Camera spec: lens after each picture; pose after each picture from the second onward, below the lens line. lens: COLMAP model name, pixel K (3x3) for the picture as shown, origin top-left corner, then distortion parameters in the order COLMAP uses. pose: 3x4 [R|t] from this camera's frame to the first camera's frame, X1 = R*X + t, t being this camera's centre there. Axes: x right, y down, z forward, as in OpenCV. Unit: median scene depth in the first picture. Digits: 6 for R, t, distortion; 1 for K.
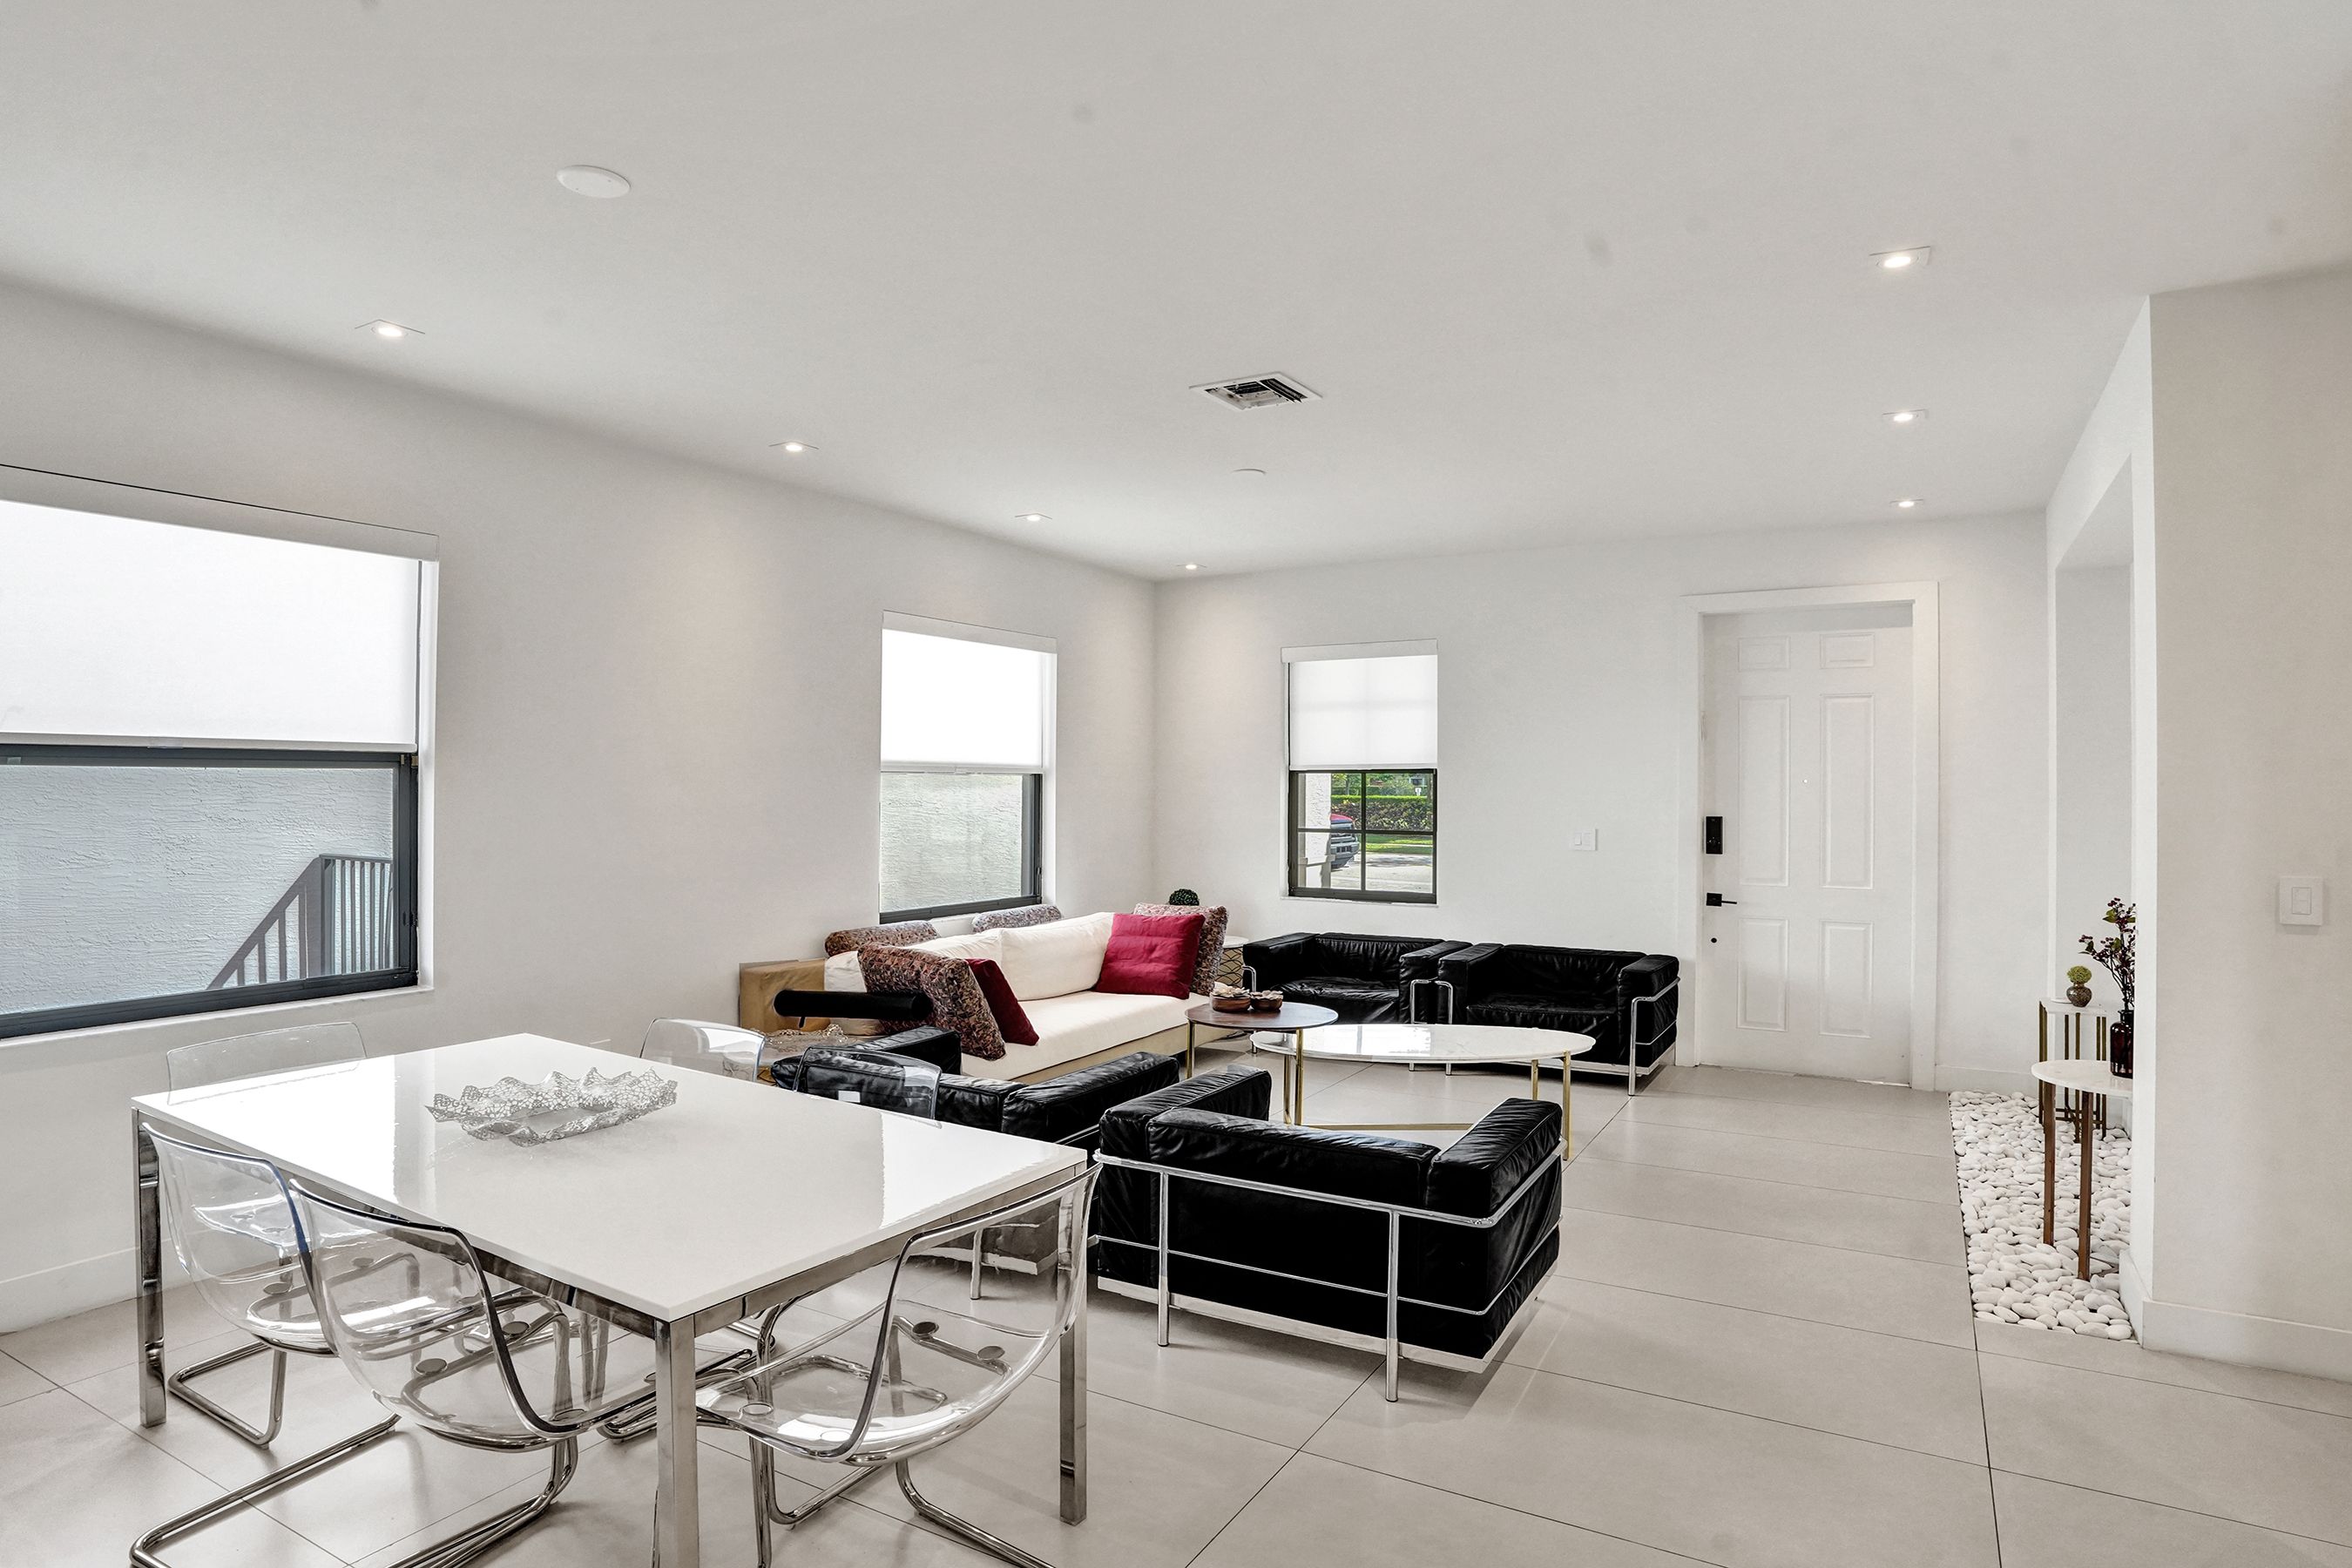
lens RADIAL K [[1321.7, 0, 1176.0], [0, 1321.7, 784.0], [0, 0, 1]] dist [-0.090240, 0.042829]
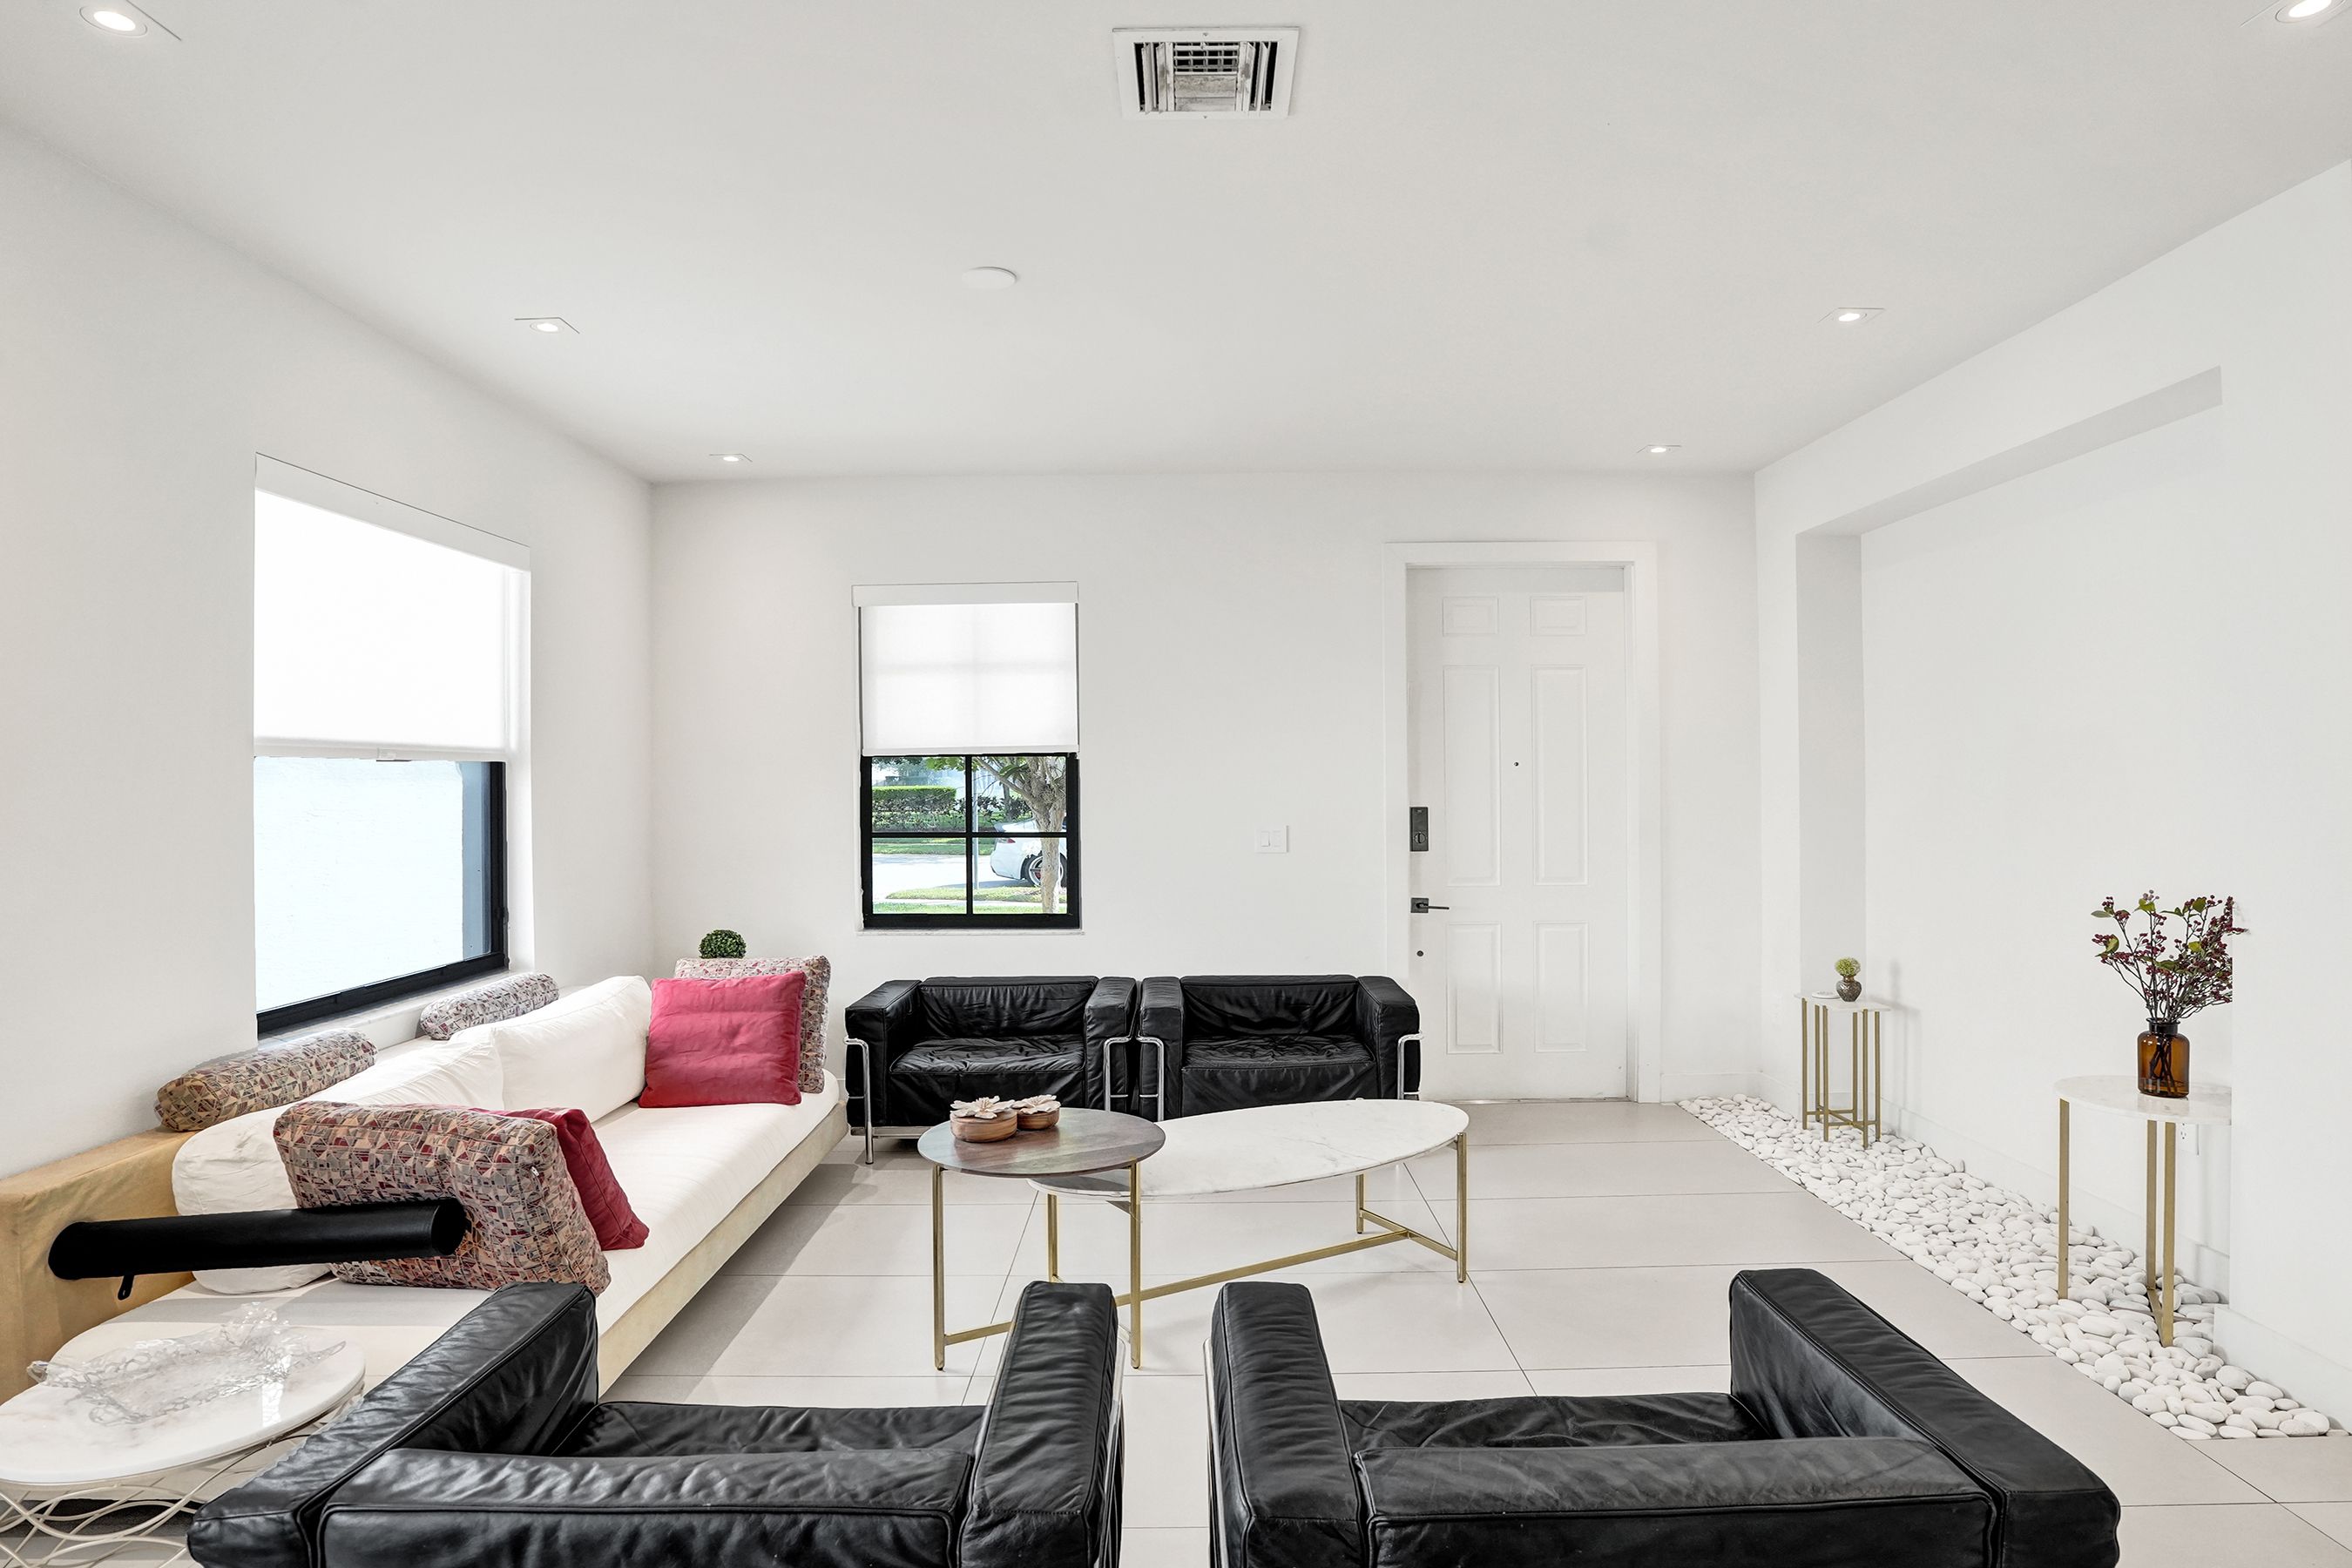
lens RADIAL K [[1321.7, 0, 1176.0], [0, 1321.7, 784.0], [0, 0, 1]] dist [-0.090240, 0.042829]
pose [[0.862673, -0.013648, 0.505577, -0.153737], [0.011726, 0.999907, 0.006984, 0.002449], [-0.505625, -0.000096, 0.862753, 0.345530]]
